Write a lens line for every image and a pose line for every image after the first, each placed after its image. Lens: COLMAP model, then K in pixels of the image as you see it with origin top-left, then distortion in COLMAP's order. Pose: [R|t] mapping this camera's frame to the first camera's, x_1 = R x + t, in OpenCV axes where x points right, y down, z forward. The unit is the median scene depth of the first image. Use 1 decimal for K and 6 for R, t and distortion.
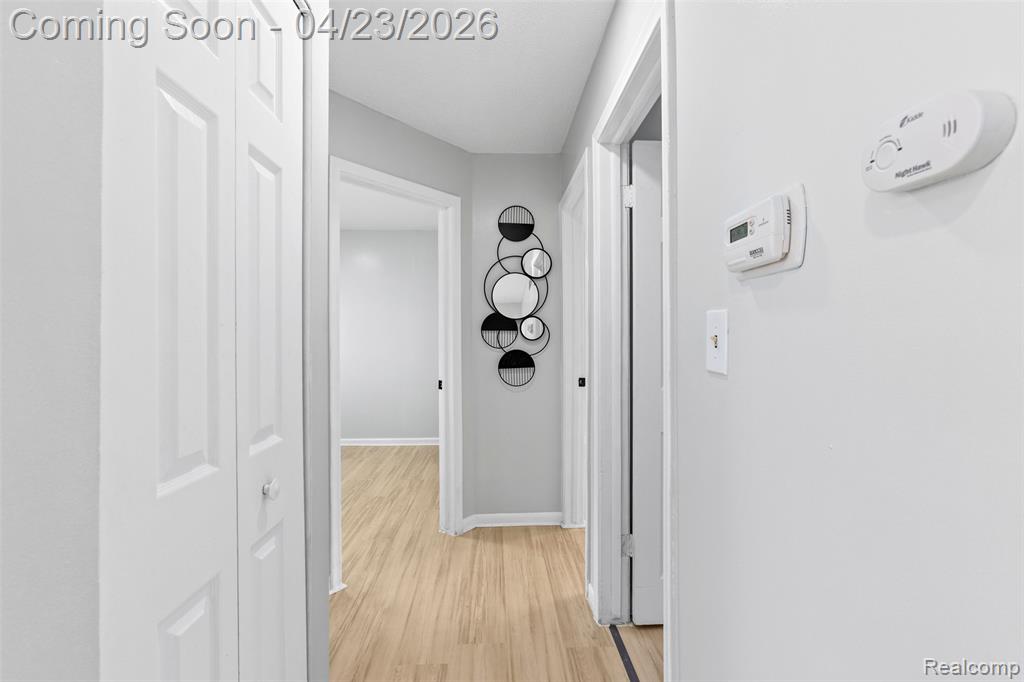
lens RADIAL K [[465.2, 0, 512.9], [0, 465.2, 339.4], [0, 0, 1]] dist [-0.009880, 0.009319]
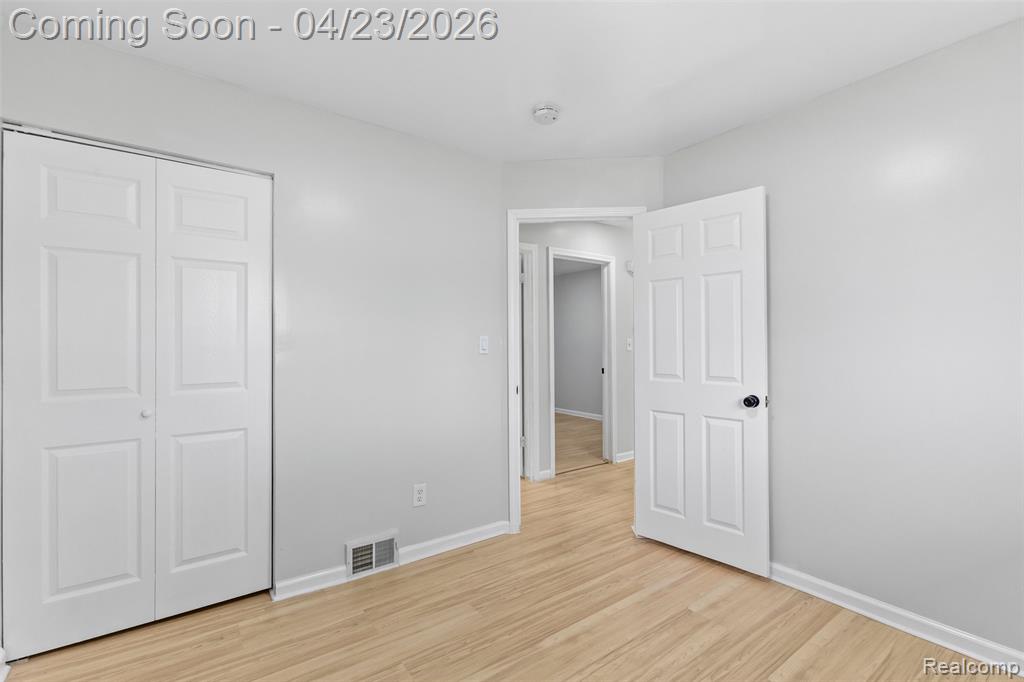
lens RADIAL K [[465.2, 0, 512.3], [0, 465.2, 341.9], [0, 0, 1]] dist [-0.009880, 0.009319]
pose [[-0.561349, 0.005644, 0.827560, -1.204303], [0.003909, 0.999984, -0.004168, -0.004647], [-0.827570, 0.000895, -0.561362, 1.913029]]
